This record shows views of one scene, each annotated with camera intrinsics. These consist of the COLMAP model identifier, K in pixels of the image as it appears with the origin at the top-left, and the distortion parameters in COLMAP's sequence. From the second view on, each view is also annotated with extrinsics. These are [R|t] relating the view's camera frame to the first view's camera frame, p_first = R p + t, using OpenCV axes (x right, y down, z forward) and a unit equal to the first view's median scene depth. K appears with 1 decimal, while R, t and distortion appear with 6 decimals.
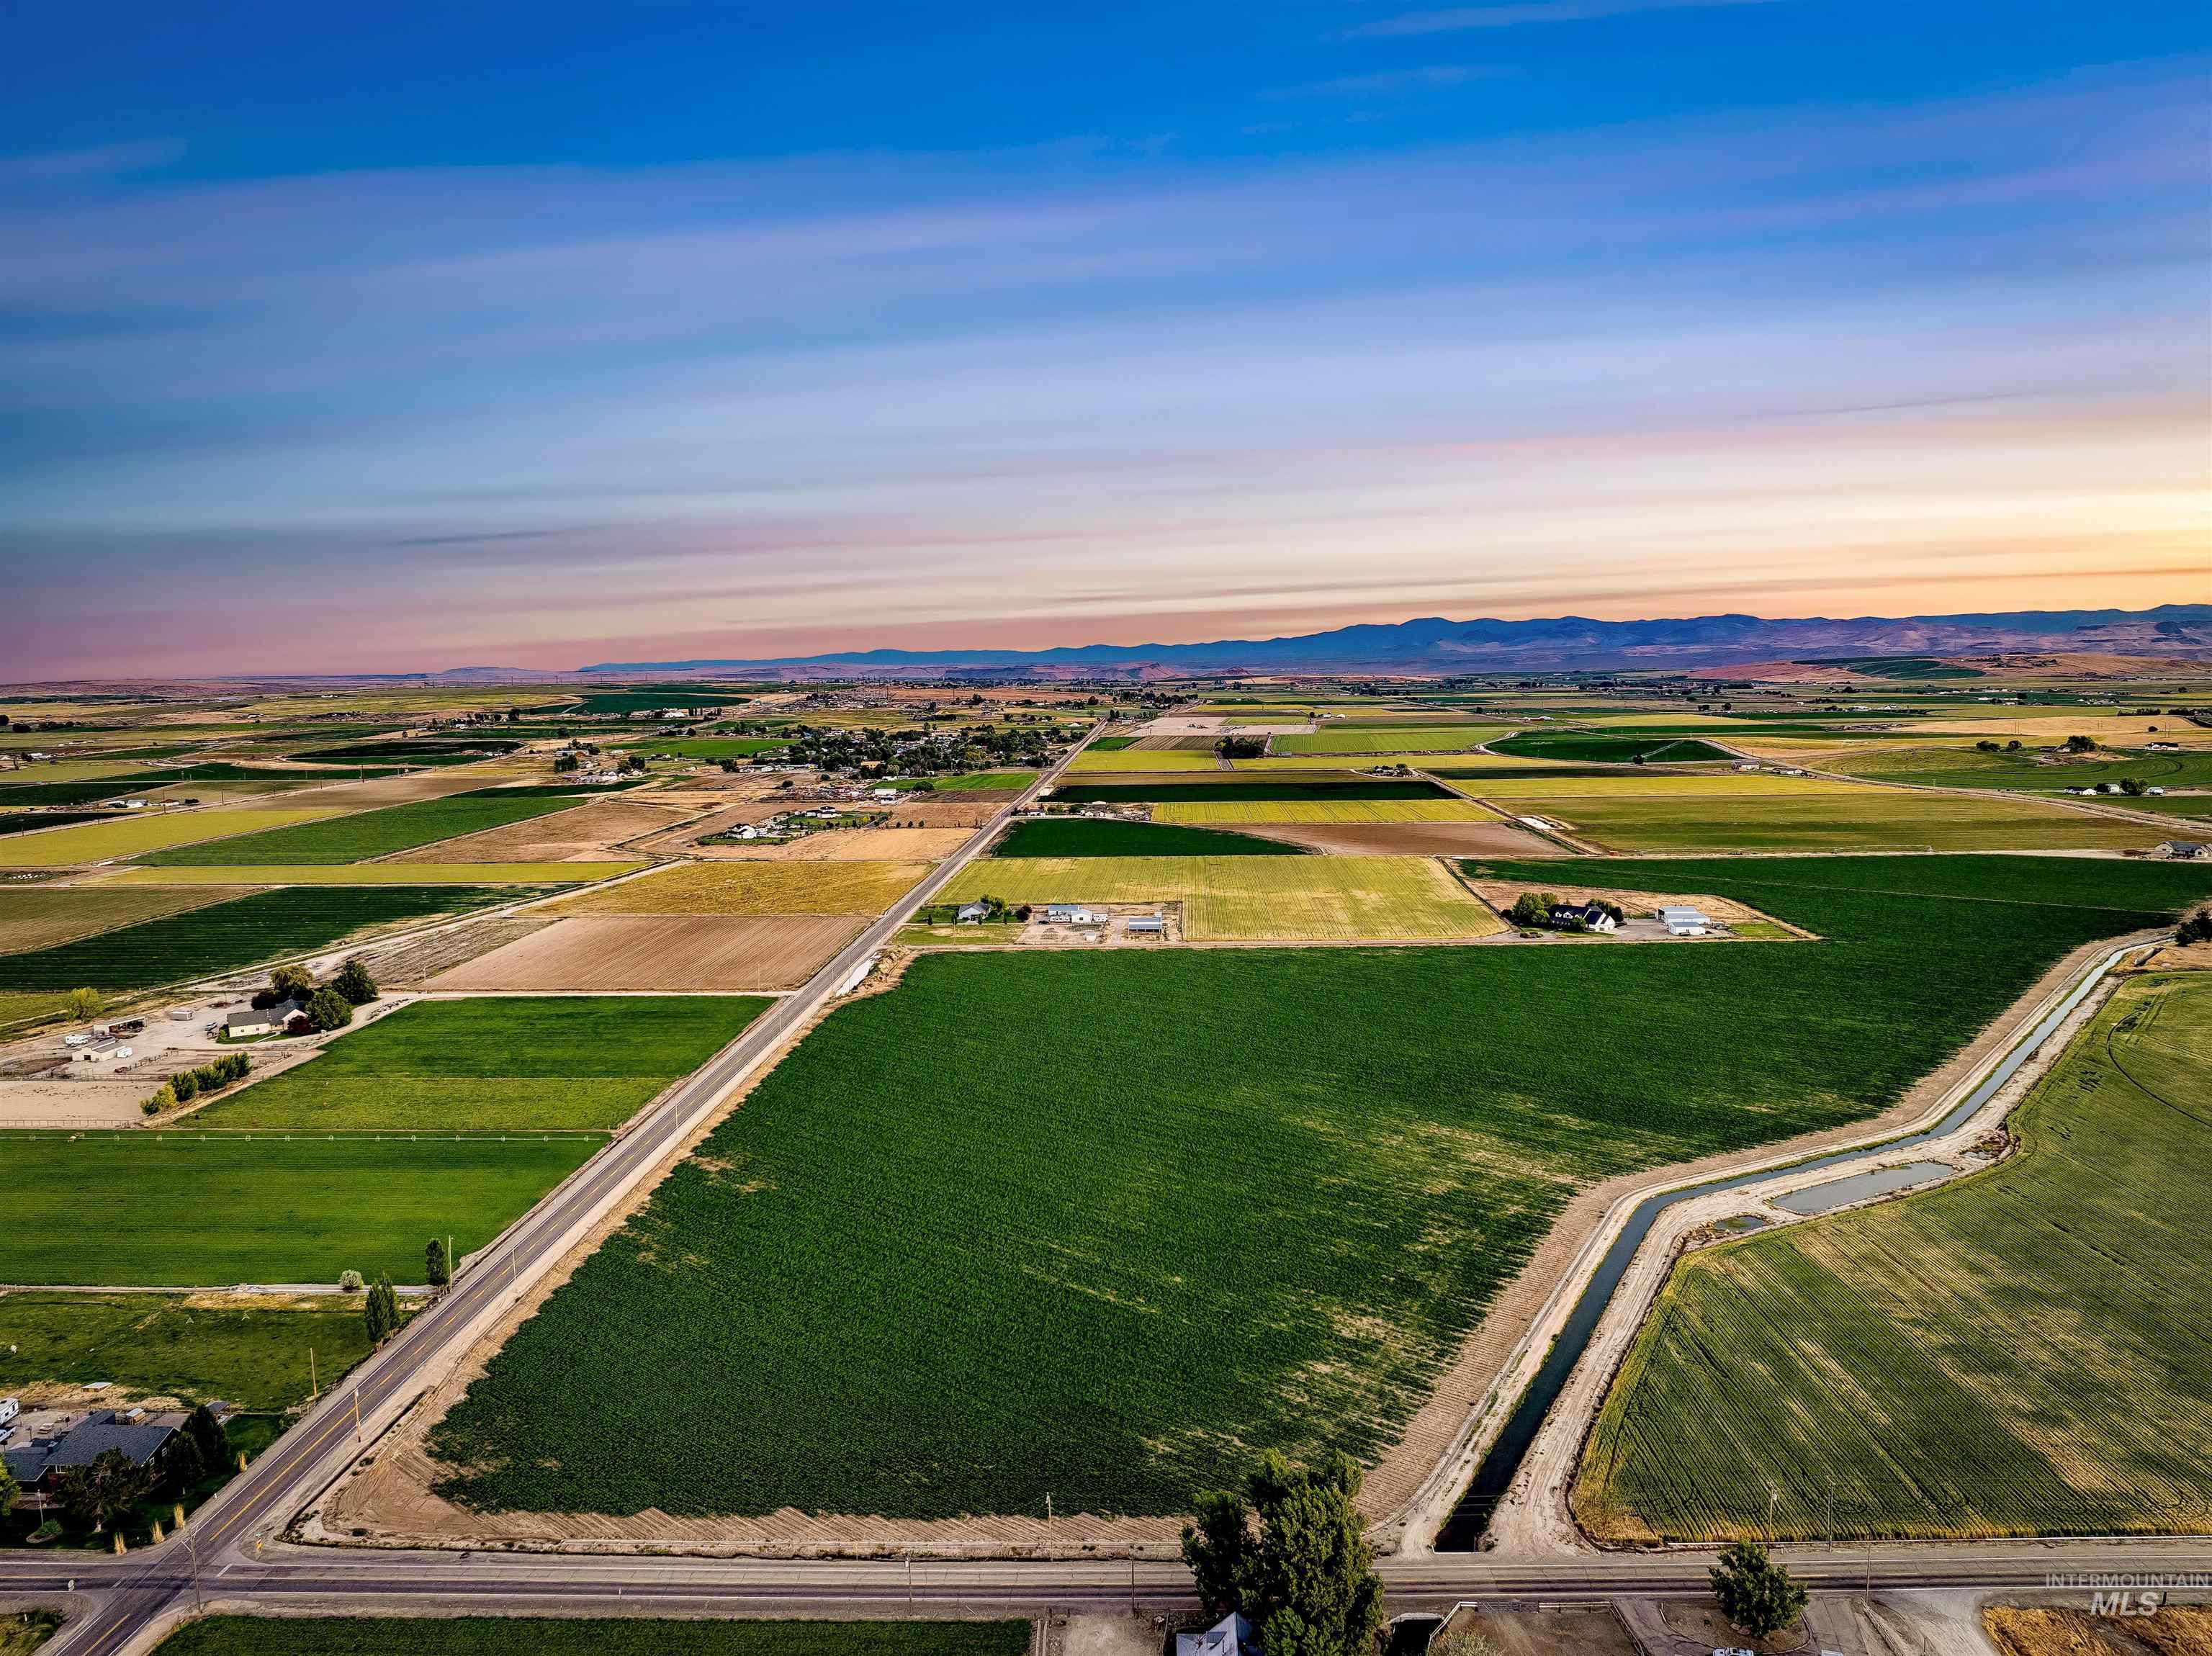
lens RADIAL K [[1584.5, 0, 1103.2], [0, 1584.5, 749.5], [0, 0, 1]] dist [-0.041772, 0.006550]
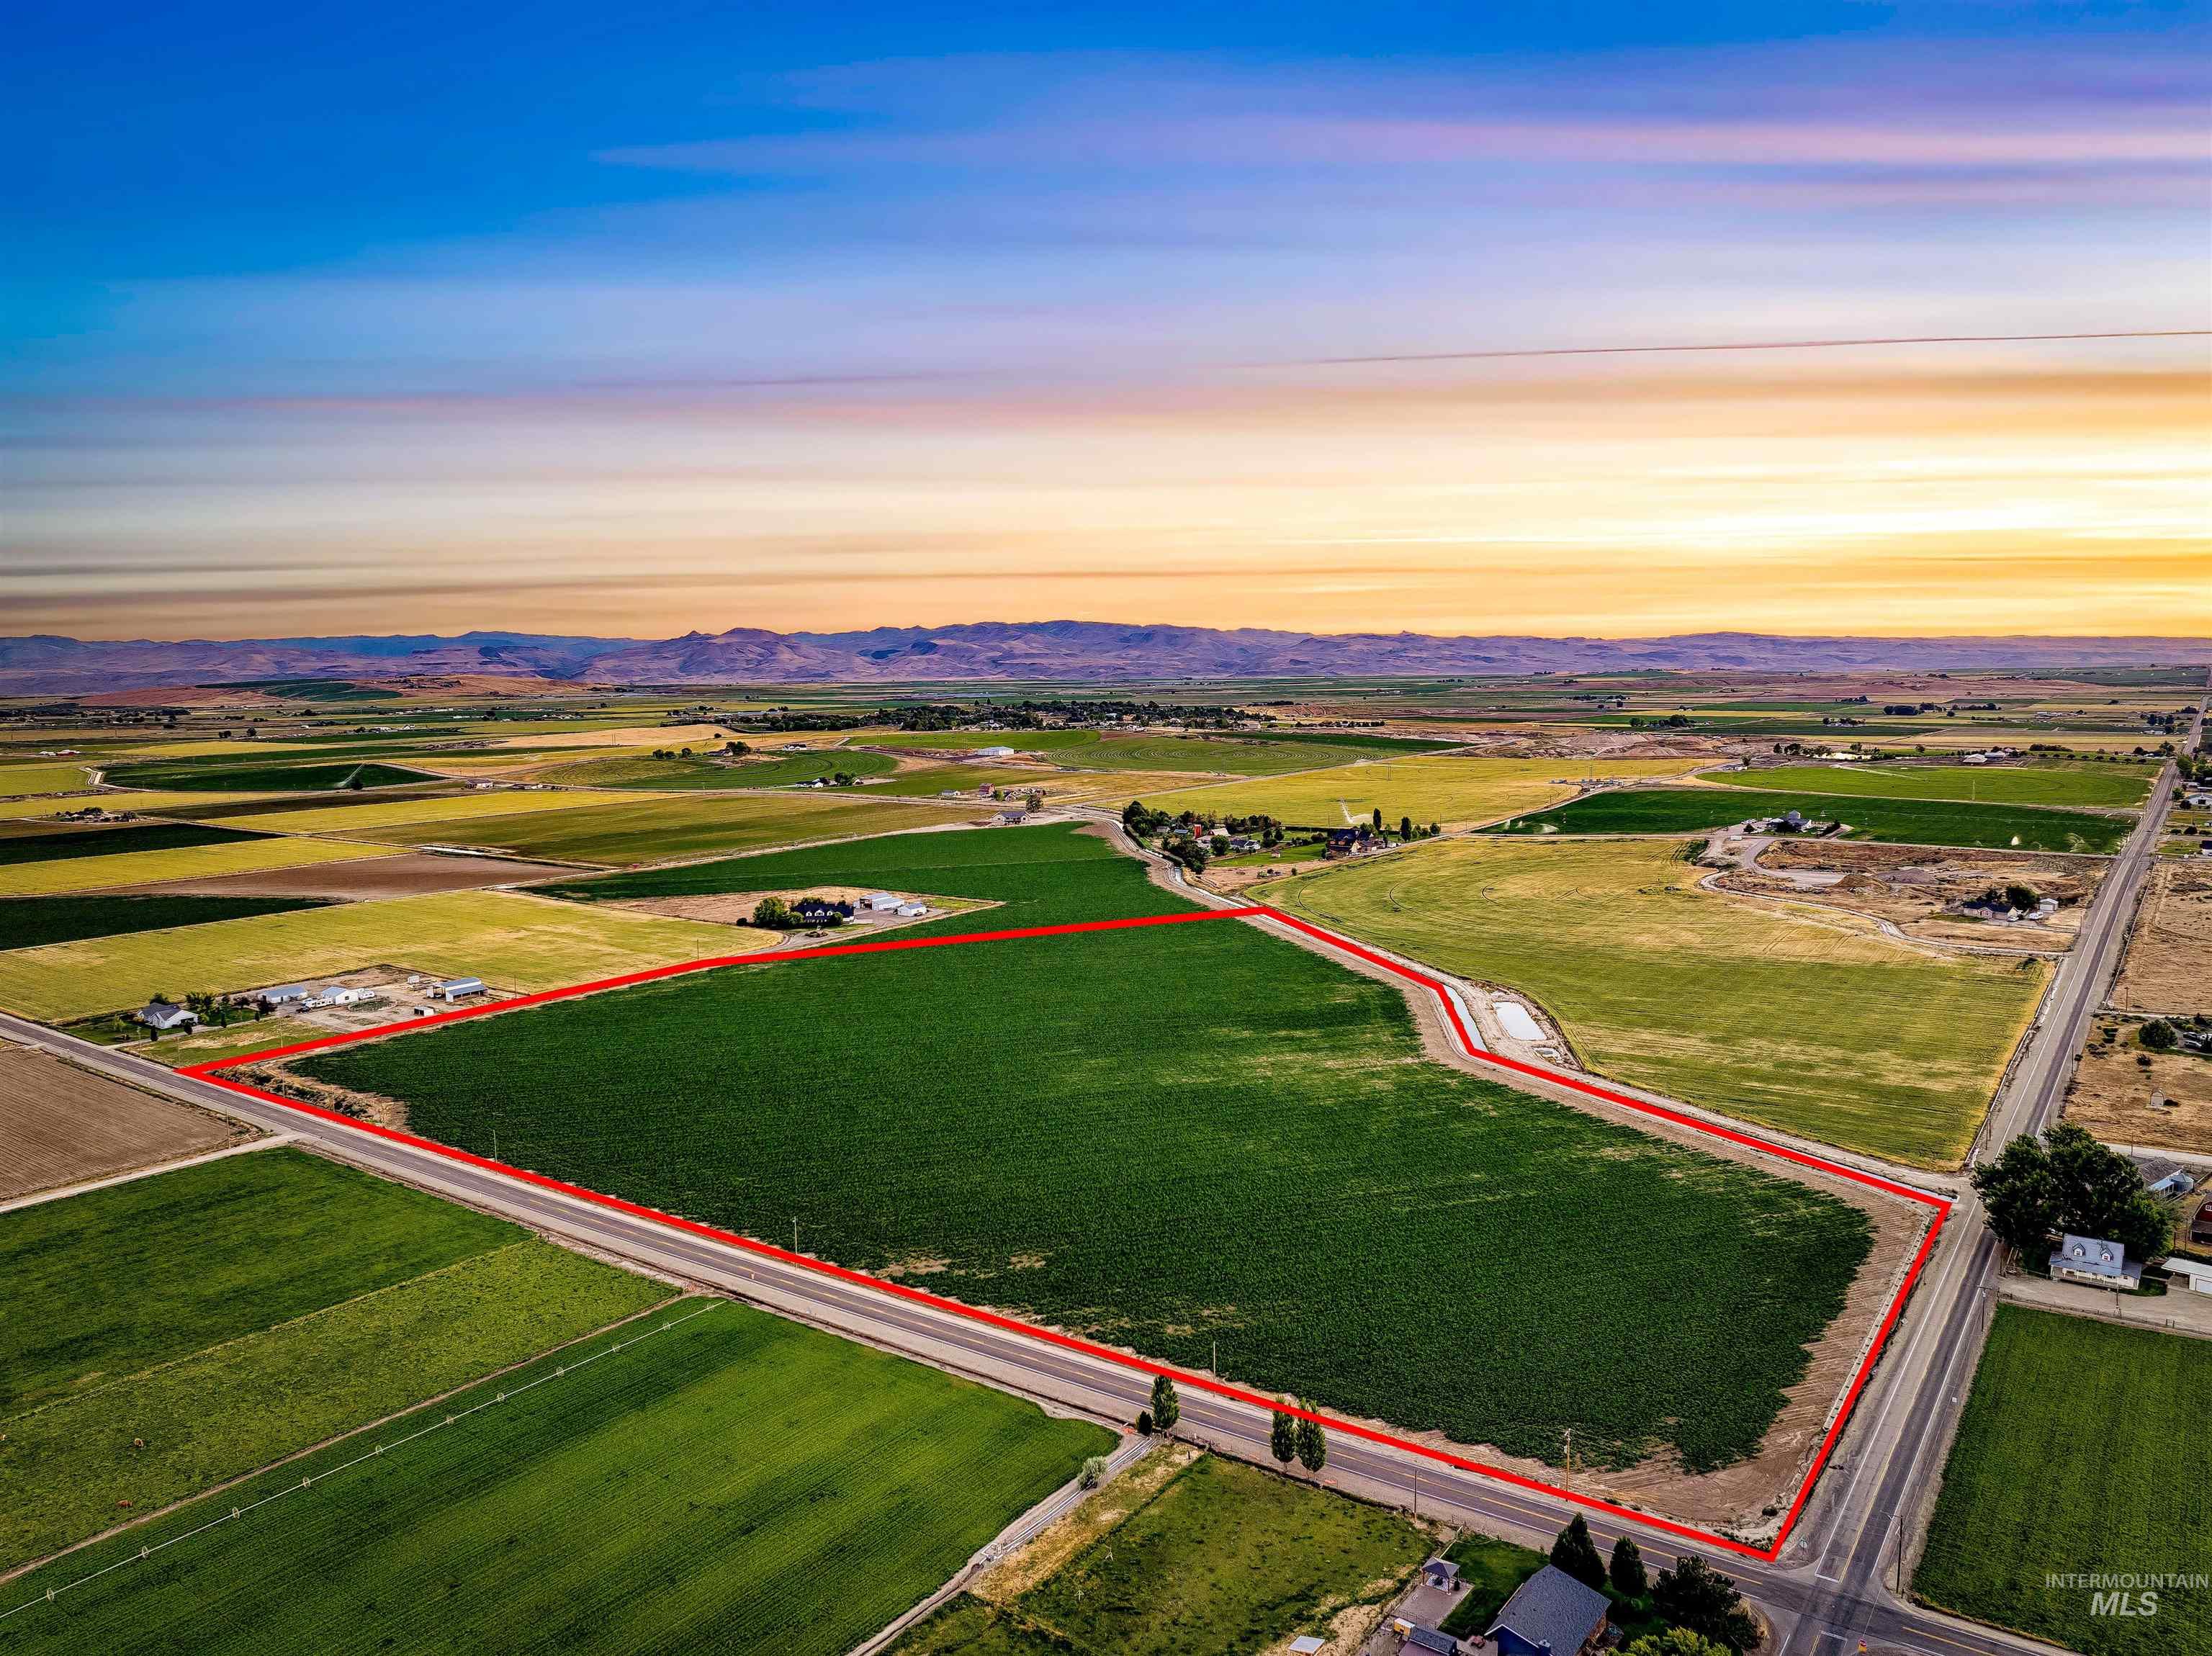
lens RADIAL K [[1571.6, 0, 1102.4], [0, 1571.6, 795.8], [0, 0, 1]] dist [-0.039794, -0.000653]
pose [[0.551372, -0.065358, 0.831695, -0.876030], [0.052859, 0.997660, 0.043358, -0.018718], [-0.832583, 0.020056, 0.553537, 0.453566]]
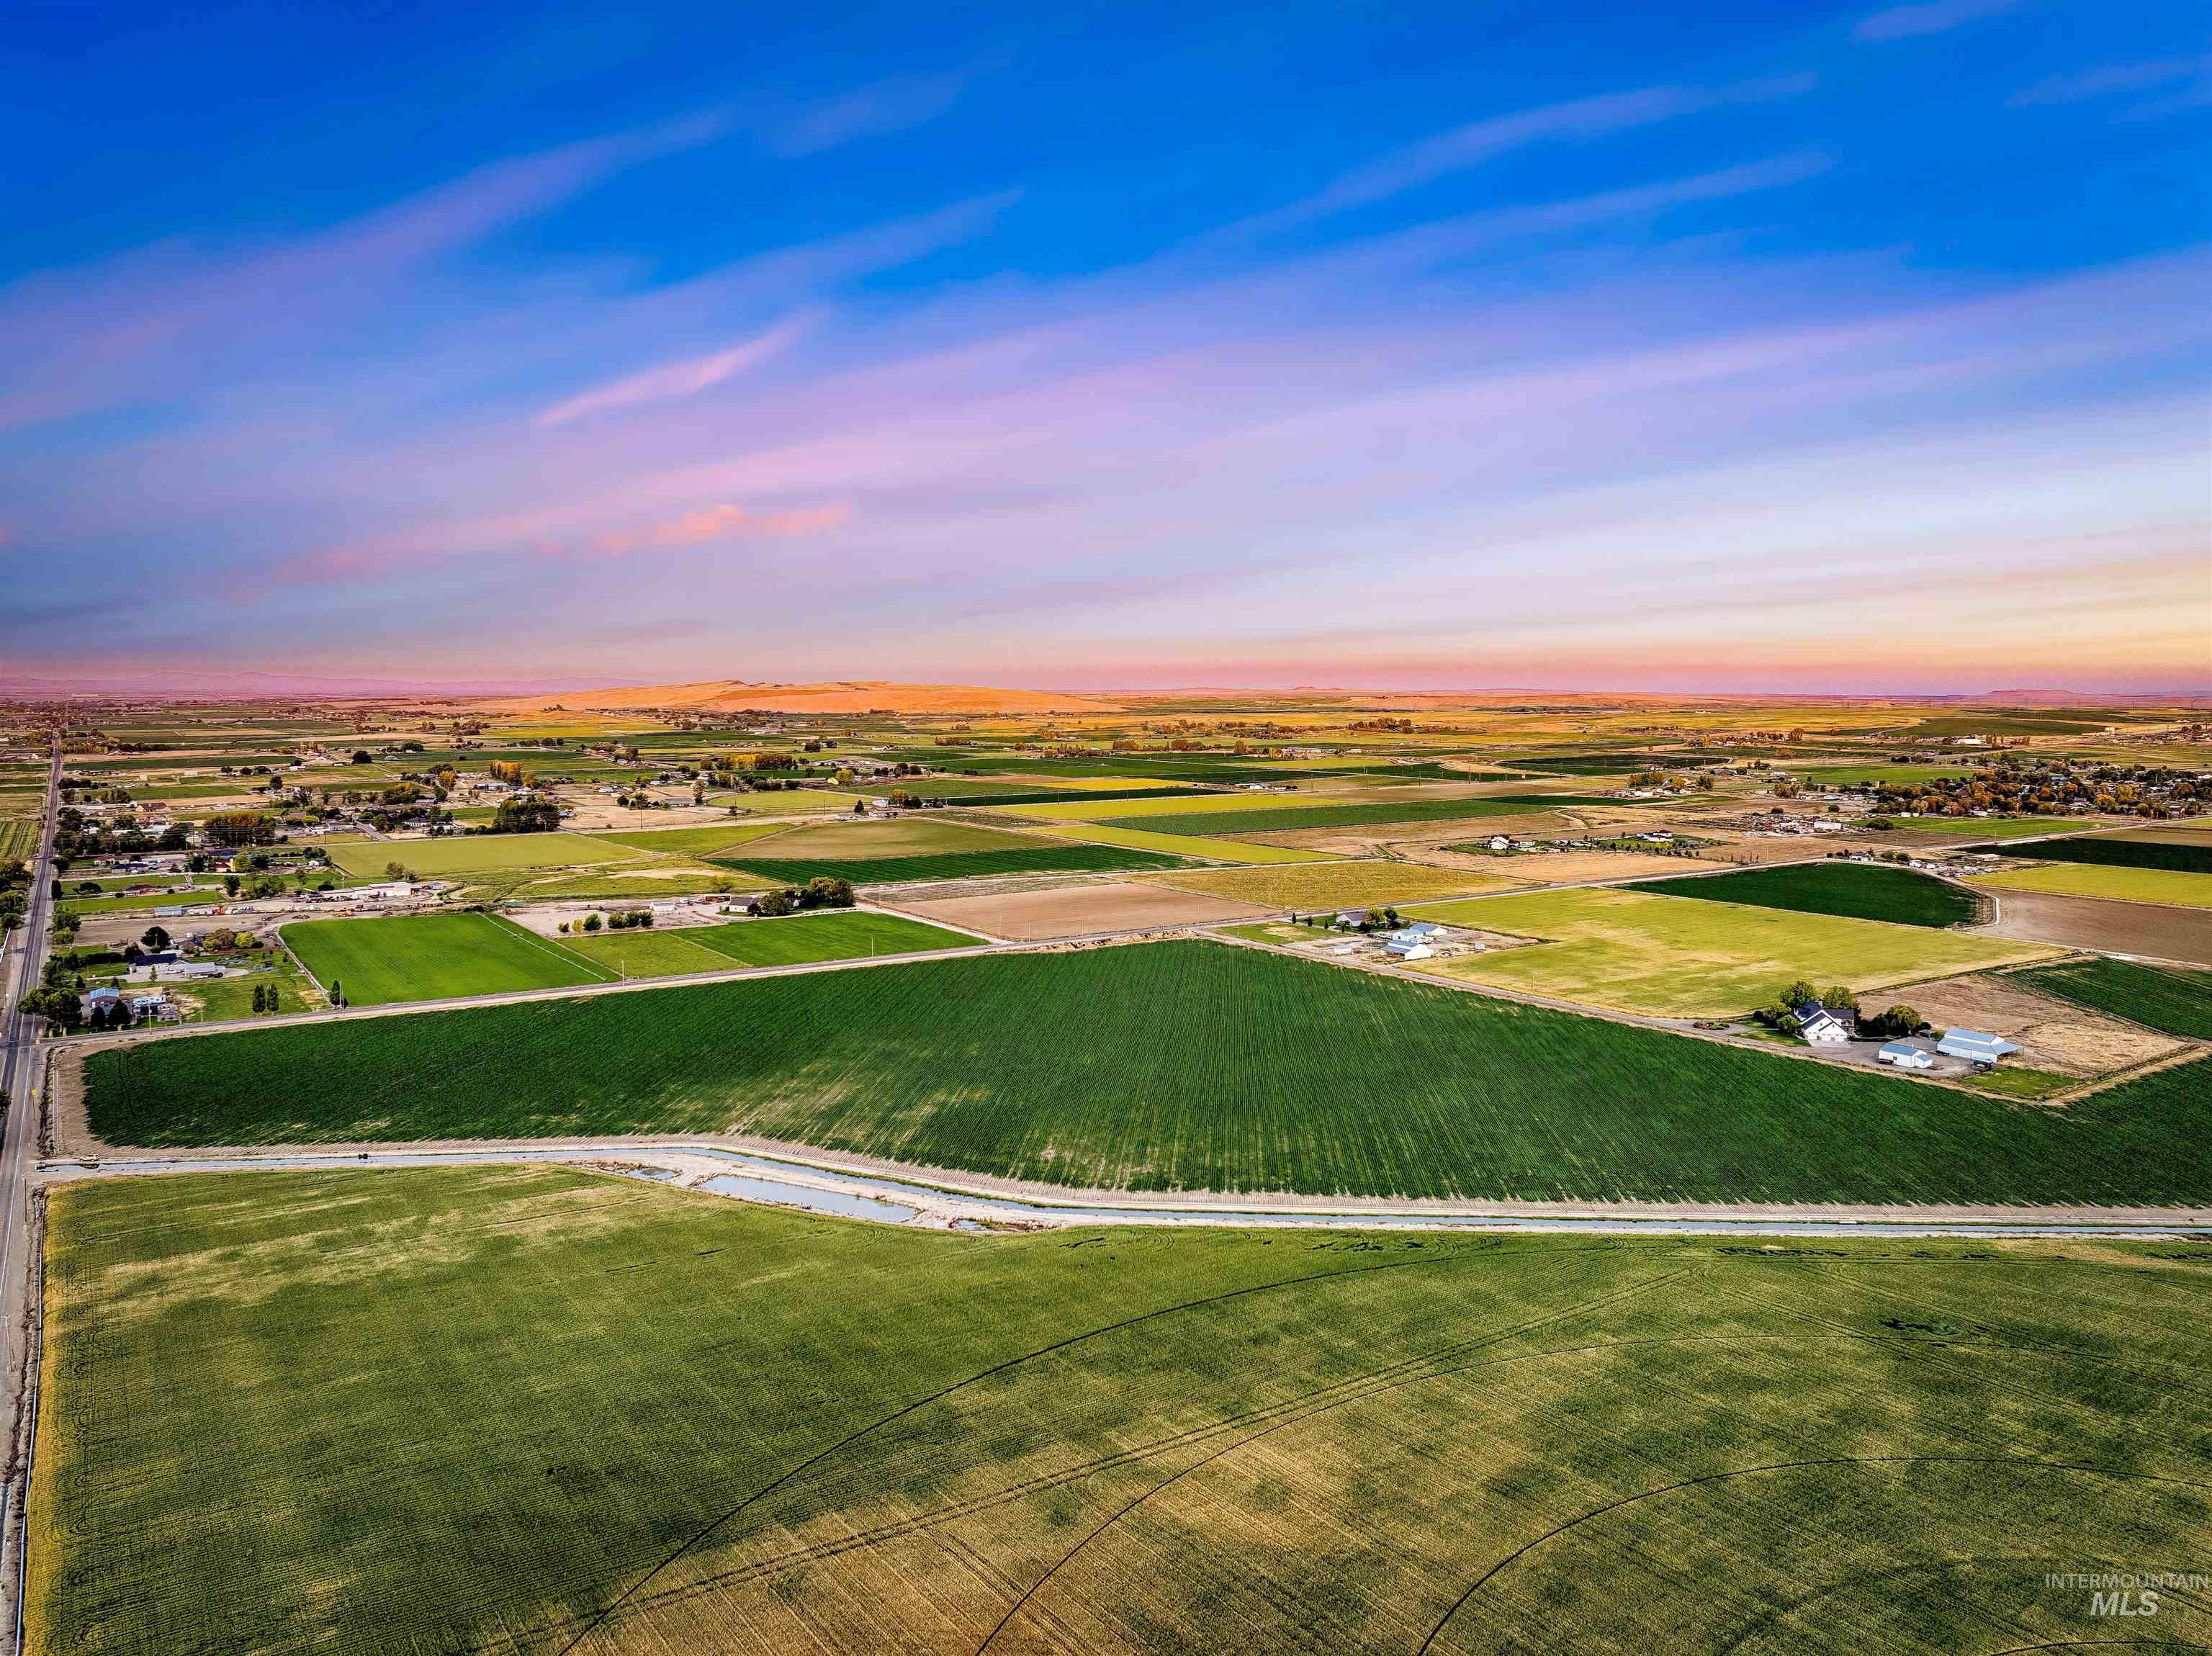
lens RADIAL K [[1559.6, 0, 1103.2], [0, 1559.6, 795.3], [0, 0, 1]] dist [-0.040384, 0.004456]
pose [[0.593350, 0.066668, -0.802179, 1.260667], [-0.052715, 0.997643, 0.043921, -0.029671], [0.803216, 0.016226, 0.595466, 0.505303]]
